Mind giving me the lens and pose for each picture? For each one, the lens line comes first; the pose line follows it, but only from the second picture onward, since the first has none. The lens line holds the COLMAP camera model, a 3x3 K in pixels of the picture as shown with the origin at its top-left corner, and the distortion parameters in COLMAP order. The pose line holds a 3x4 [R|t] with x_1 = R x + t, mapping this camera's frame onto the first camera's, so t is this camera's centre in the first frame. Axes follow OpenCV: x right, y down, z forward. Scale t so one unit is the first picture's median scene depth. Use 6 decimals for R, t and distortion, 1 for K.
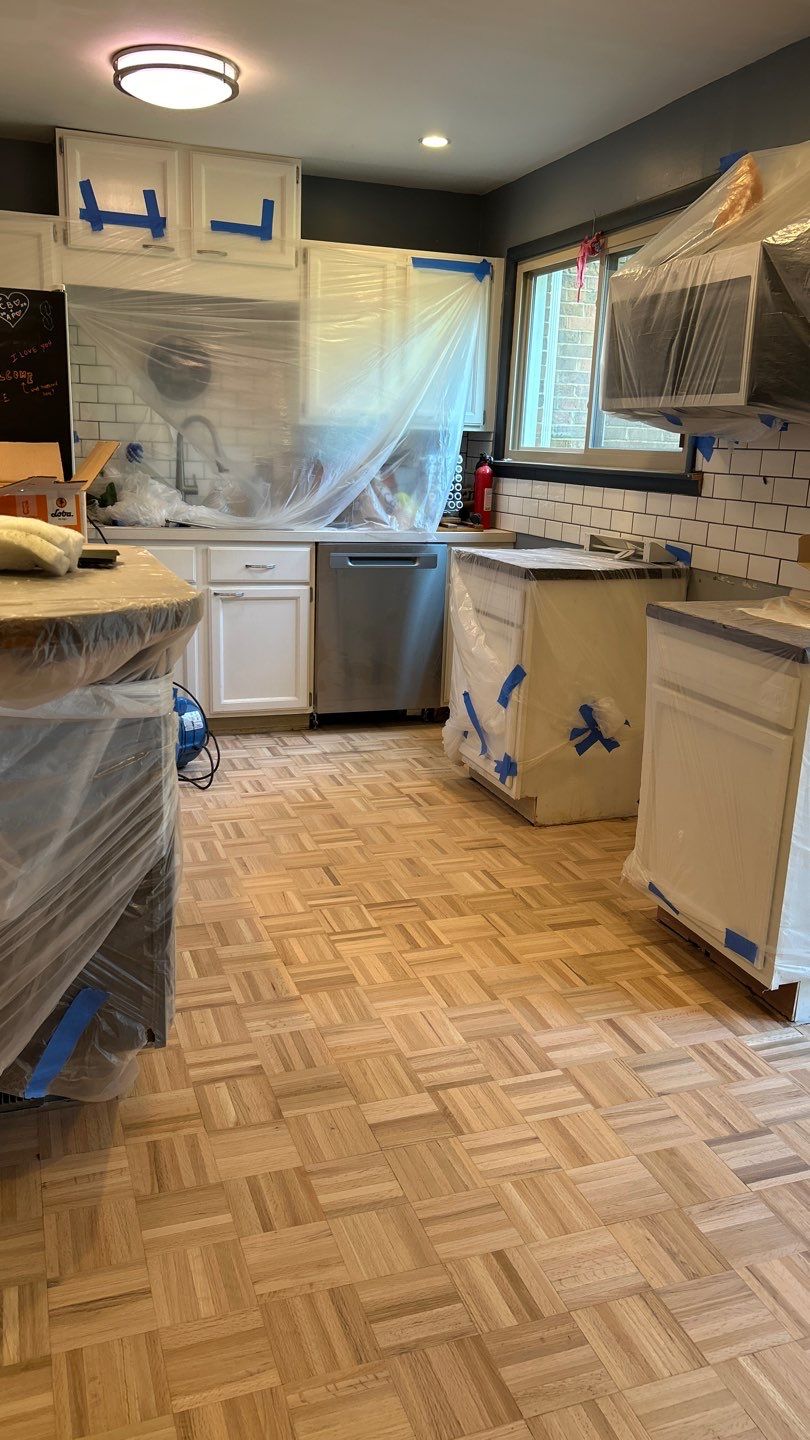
lens RADIAL K [[1085.0, 0, 397.6], [0, 1085.0, 734.2], [0, 0, 1]] dist [0.026271, -0.009313]
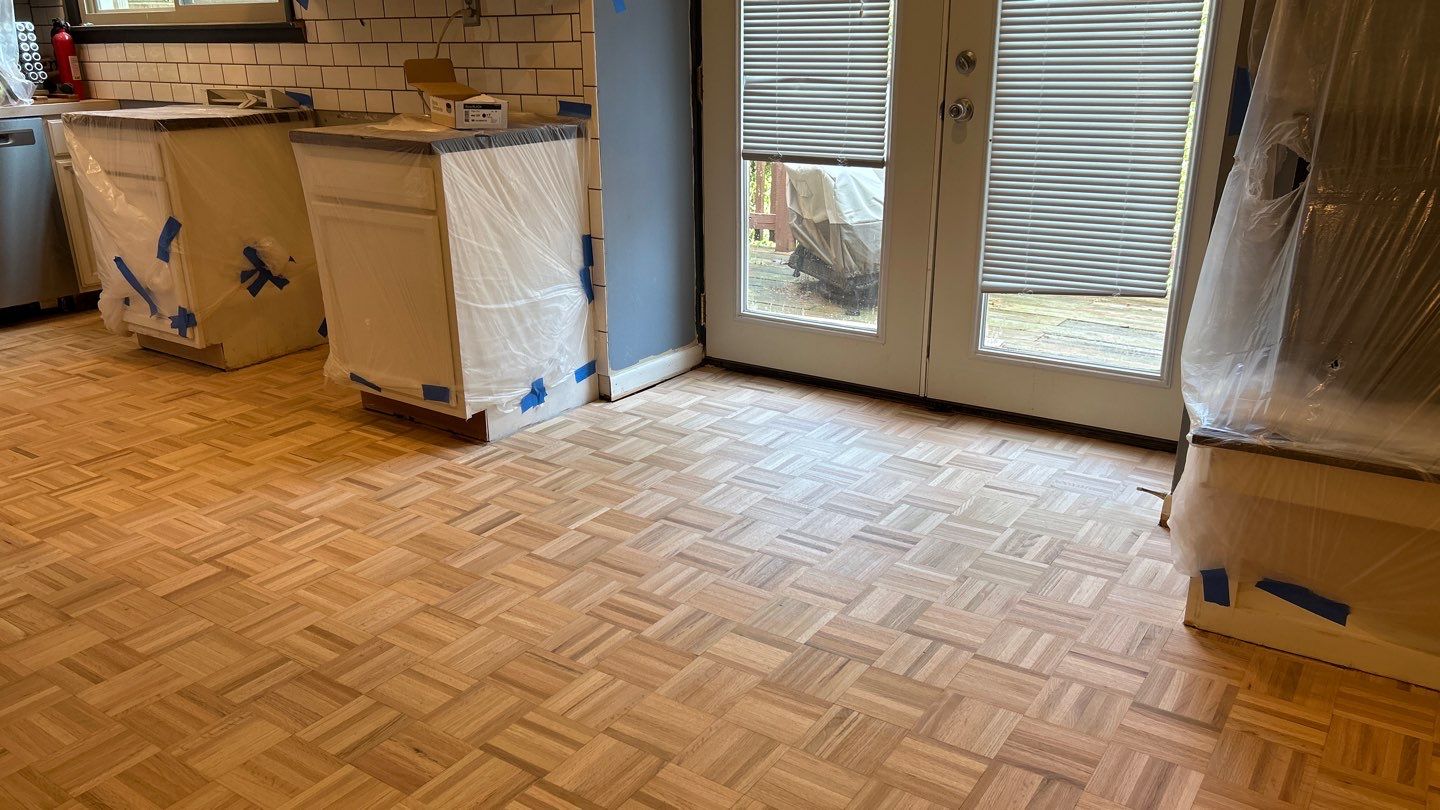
lens RADIAL K [[1085.0, 0, 720.1], [0, 1085.0, 423.1], [0, 0, 1]] dist [0.026271, -0.009313]
pose [[0.806818, -0.241614, 0.539136, -0.084275], [0.193209, 0.970280, 0.145693, 0.086182], [-0.558314, -0.013382, 0.829522, -0.179395]]
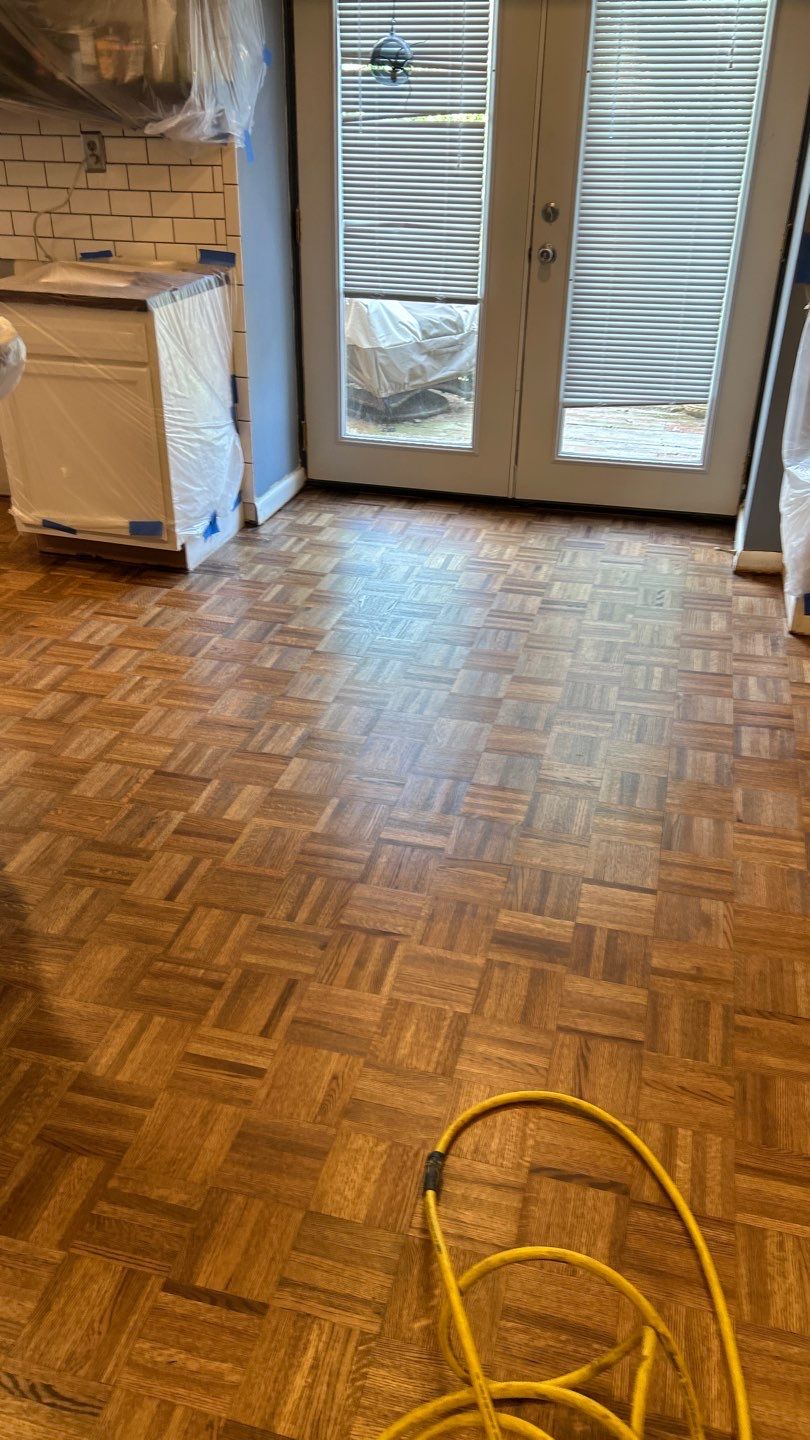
lens RADIAL K [[1126.5, 0, 405.0], [0, 1126.5, 720.0], [0, 0, 1]] dist [-0.001546, 0.044994]
pose [[0.564961, -0.424588, 0.707491, -0.504605], [0.226690, 0.904319, 0.361690, -0.028125], [-0.793367, -0.043960, 0.607155, -0.126600]]
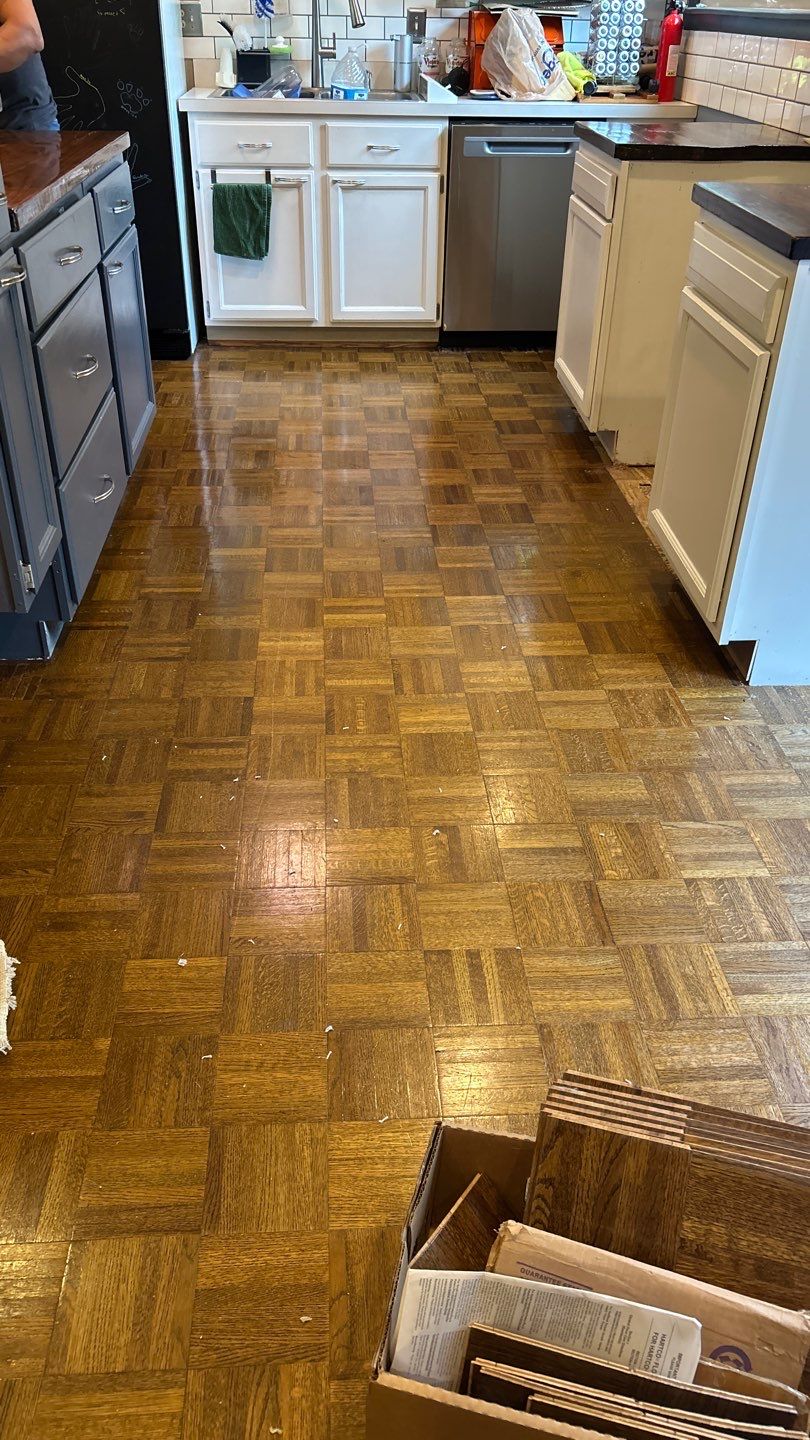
lens RADIAL K [[1090.7, 0, 394.2], [0, 1090.7, 730.8], [0, 0, 1]] dist [0.076314, -0.092394]
pose [[0.958502, 0.137316, -0.249838, 0.251748], [-0.053466, 0.947390, 0.315583, 0.019127], [0.280028, -0.289129, 0.915417, 0.034898]]
